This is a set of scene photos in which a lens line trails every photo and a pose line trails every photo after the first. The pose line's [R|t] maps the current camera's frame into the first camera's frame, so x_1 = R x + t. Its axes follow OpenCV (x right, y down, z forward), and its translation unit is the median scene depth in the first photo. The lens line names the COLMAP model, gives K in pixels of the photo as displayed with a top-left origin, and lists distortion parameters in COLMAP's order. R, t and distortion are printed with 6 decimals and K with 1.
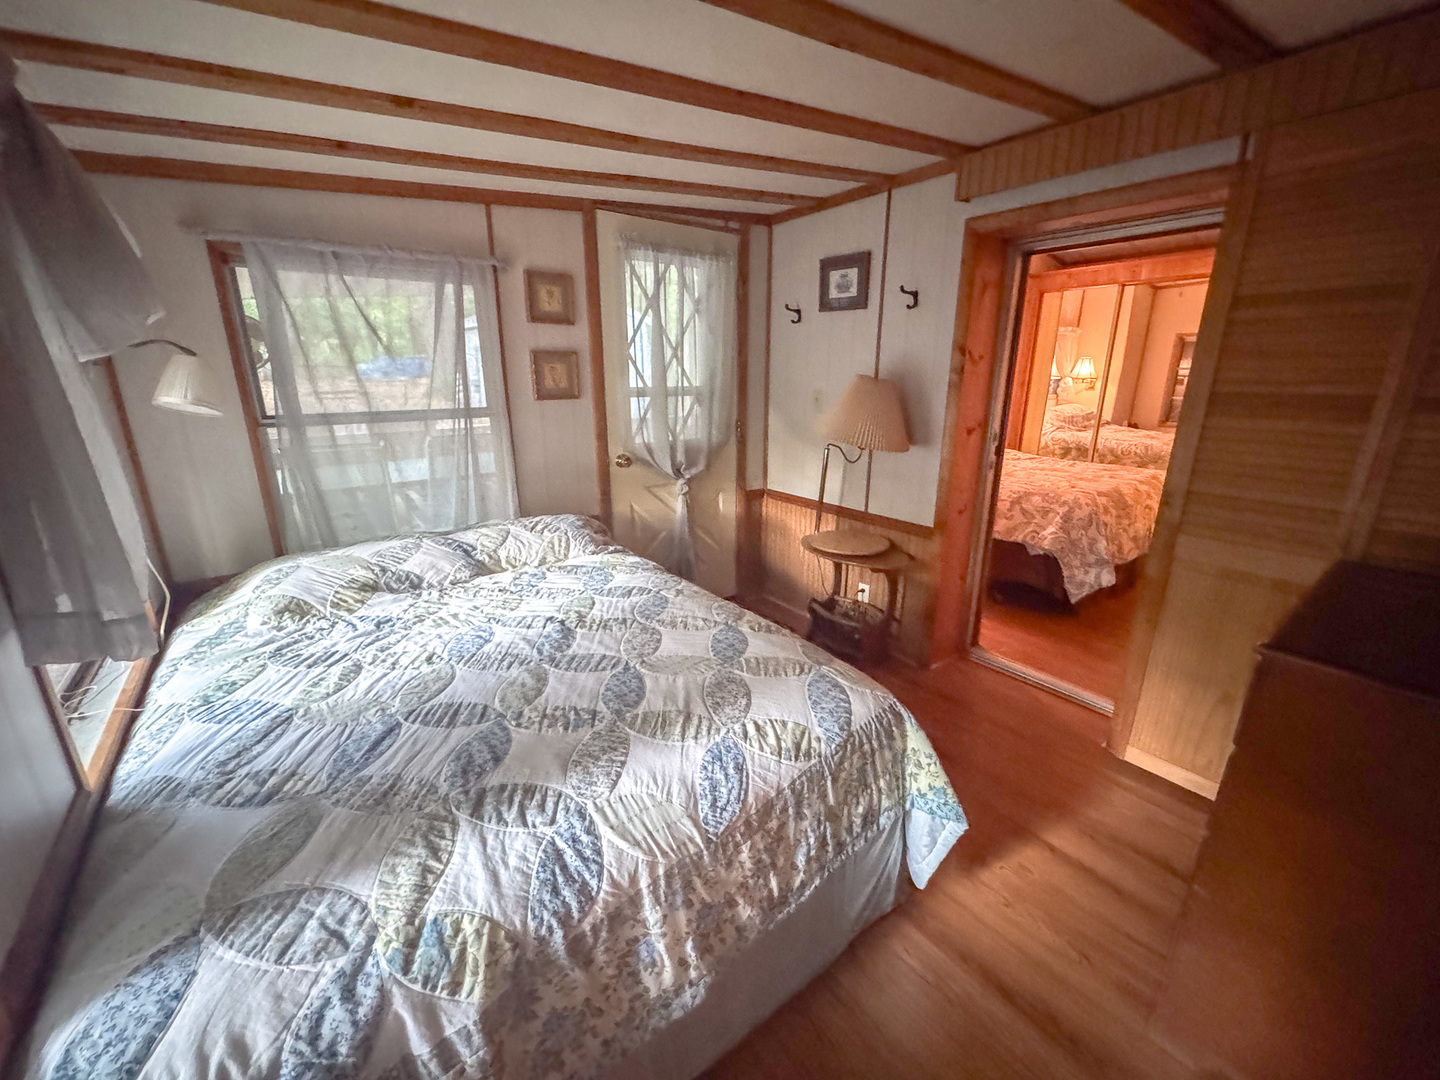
lens RADIAL K [[577.7, 0, 716.7], [0, 577.7, 541.9], [0, 0, 1]] dist [0.001063, 0.000074]
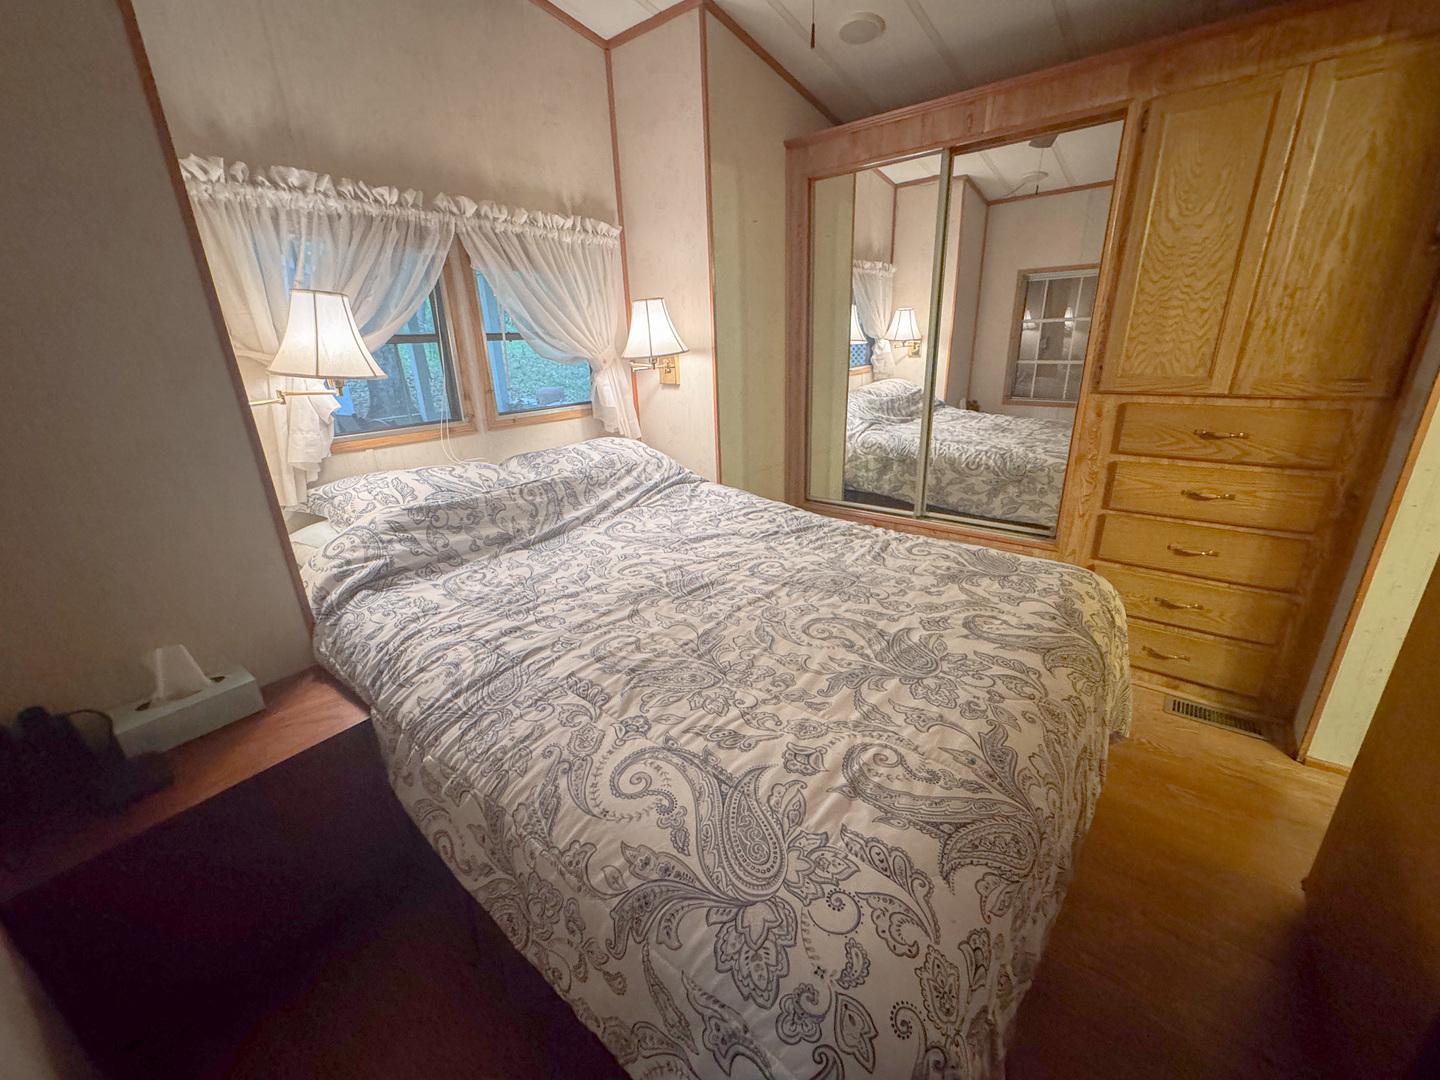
lens RADIAL K [[577.7, 0, 724.2], [0, 577.7, 537.7], [0, 0, 1]] dist [0.001063, 0.000074]
pose [[0.969247, -0.111016, 0.219626, 0.266951], [0.100207, 0.993168, 0.059794, -0.119143], [-0.224764, -0.035947, 0.973750, 0.396101]]
